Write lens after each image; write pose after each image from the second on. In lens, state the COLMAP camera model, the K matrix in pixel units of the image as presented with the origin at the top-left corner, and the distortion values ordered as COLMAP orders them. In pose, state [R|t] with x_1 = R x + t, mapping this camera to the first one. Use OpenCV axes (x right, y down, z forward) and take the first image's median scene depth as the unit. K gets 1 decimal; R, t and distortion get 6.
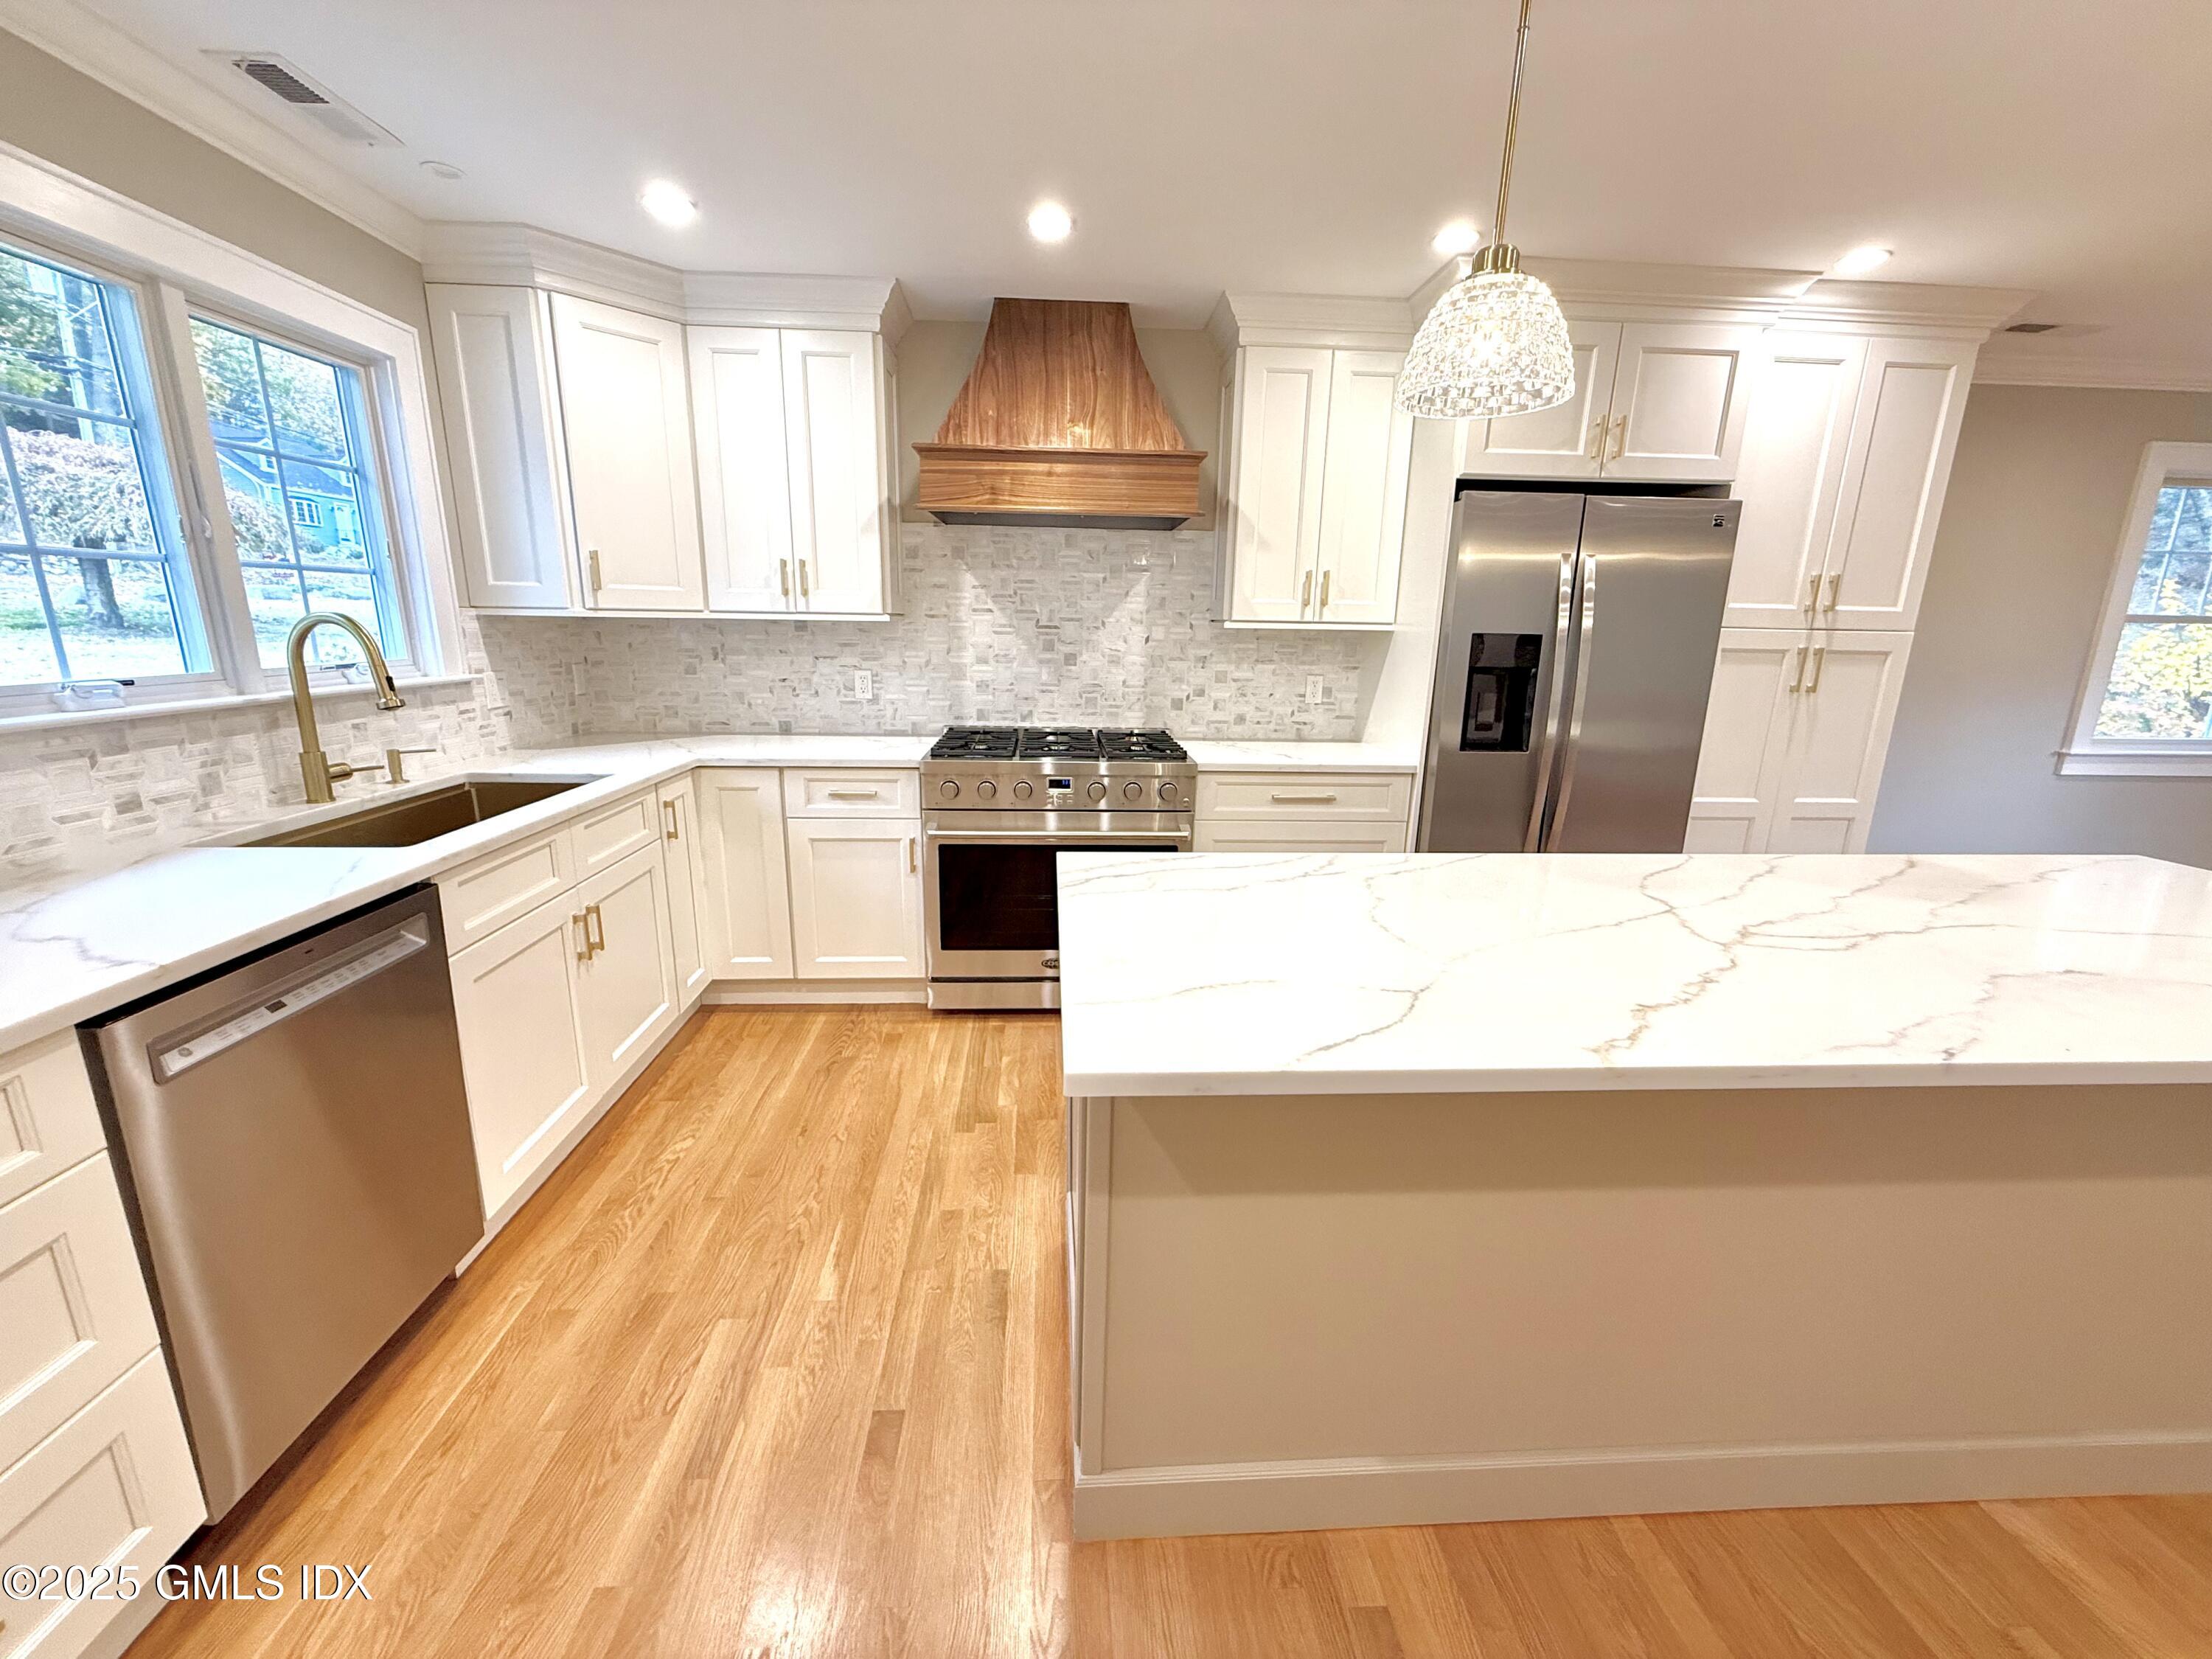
lens RADIAL K [[879.8, 0, 1100.0], [0, 879.8, 830.0], [0, 0, 1]] dist [-0.000432, 0.000274]
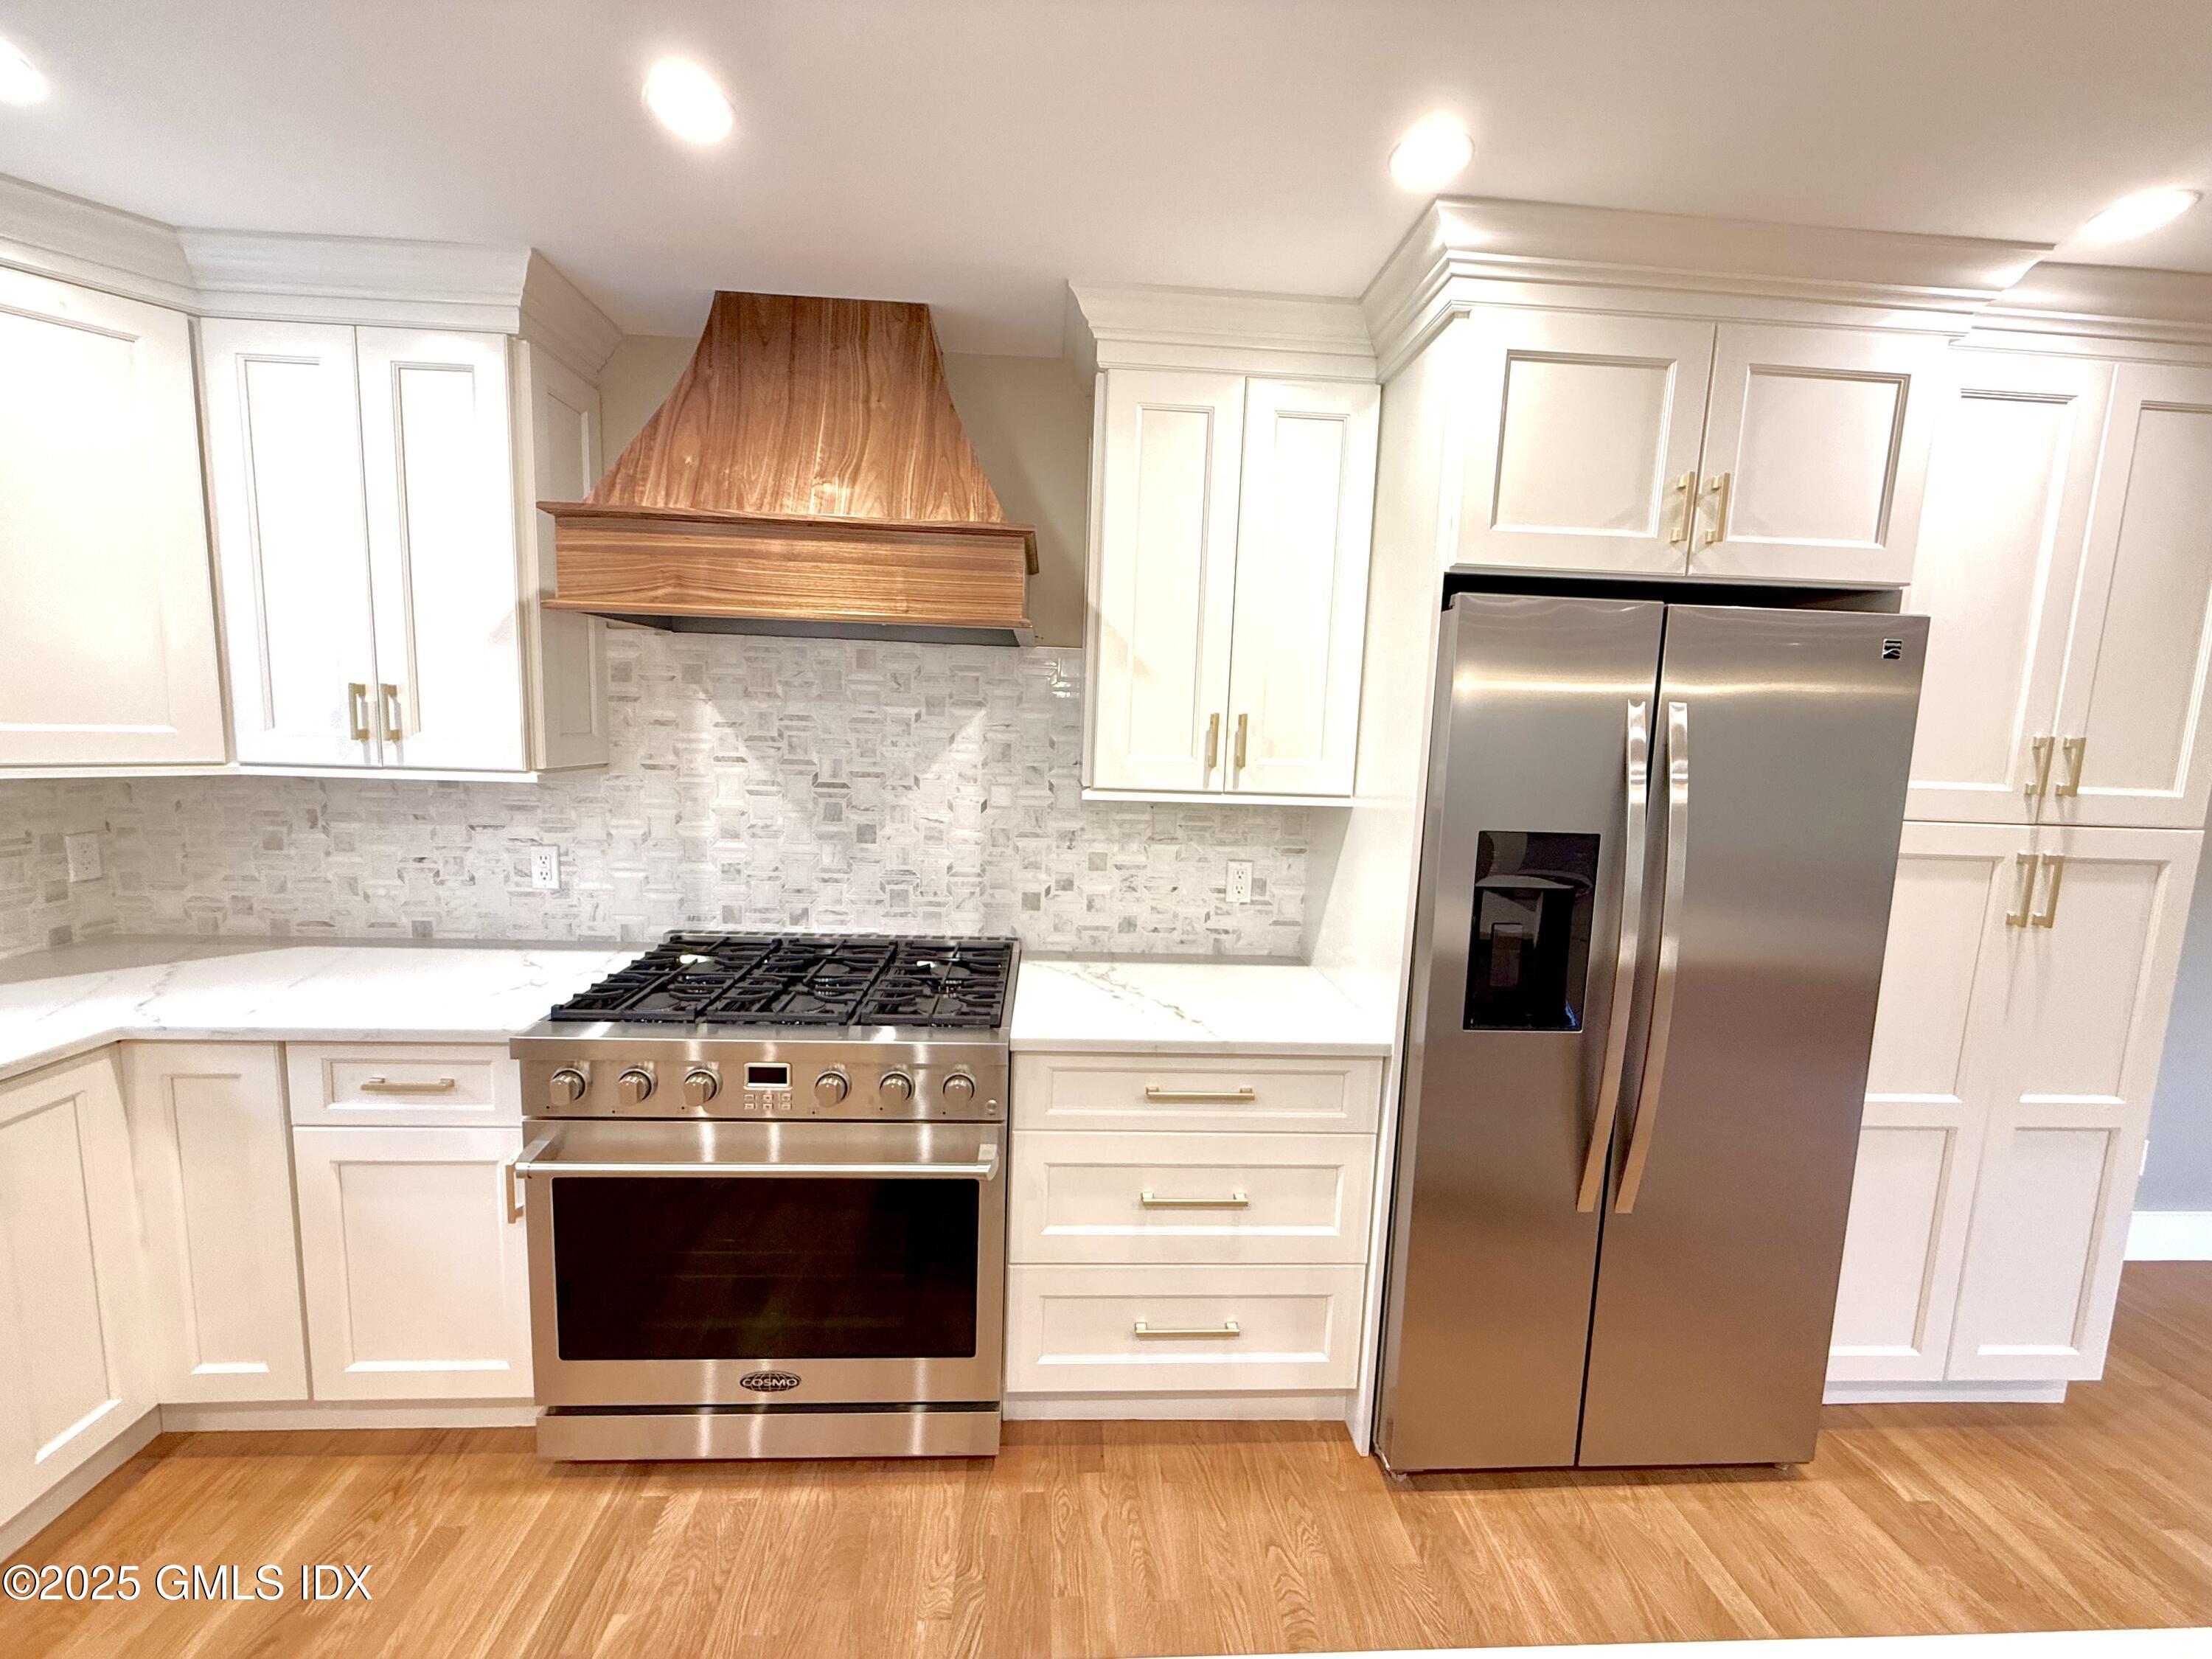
lens RADIAL K [[879.8, 0, 1100.0], [0, 879.8, 830.0], [0, 0, 1]] dist [-0.000432, 0.000274]
pose [[0.999872, 0.015904, 0.001444, 0.165317], [-0.015647, 0.993730, -0.110704, -0.149195], [-0.003195, 0.110668, 0.993852, 0.406715]]
